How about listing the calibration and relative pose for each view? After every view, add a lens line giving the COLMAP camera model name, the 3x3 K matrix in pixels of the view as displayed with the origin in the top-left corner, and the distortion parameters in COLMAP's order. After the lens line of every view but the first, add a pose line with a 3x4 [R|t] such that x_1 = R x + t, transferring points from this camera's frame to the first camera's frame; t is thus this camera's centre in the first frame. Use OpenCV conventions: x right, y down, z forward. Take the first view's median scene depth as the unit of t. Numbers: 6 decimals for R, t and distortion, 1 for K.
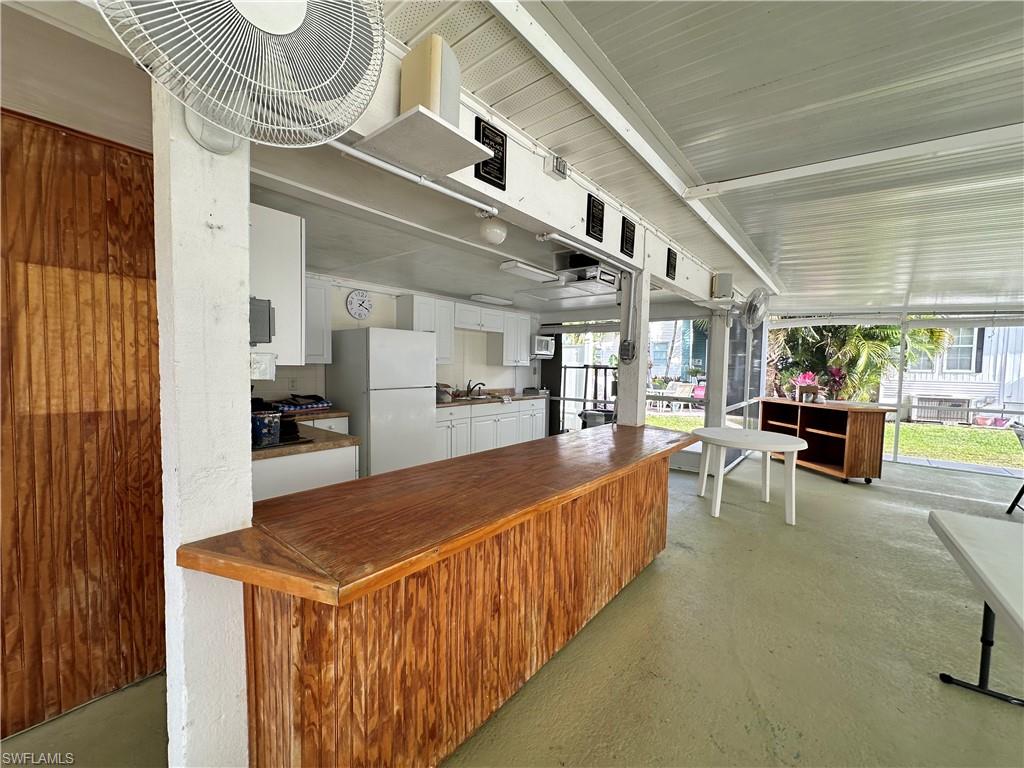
lens RADIAL K [[409.7, 0, 512.0], [0, 409.7, 384.0], [0, 0, 1]] dist [0.002649, 0.000032]
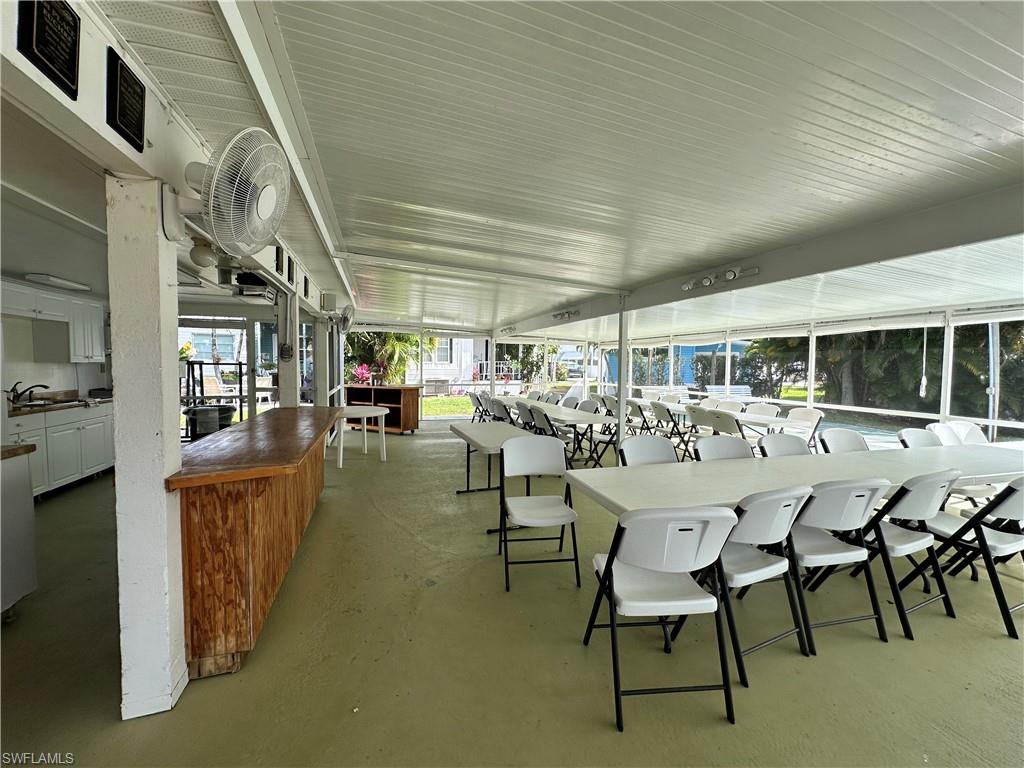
lens RADIAL K [[409.7, 0, 512.0], [0, 409.7, 384.0], [0, 0, 1]] dist [0.002649, 0.000032]
pose [[0.538183, -0.054871, 0.841040, -0.248007], [0.040315, 0.998412, 0.039341, 0.000792], [-0.841863, 0.012734, 0.539541, -0.185859]]
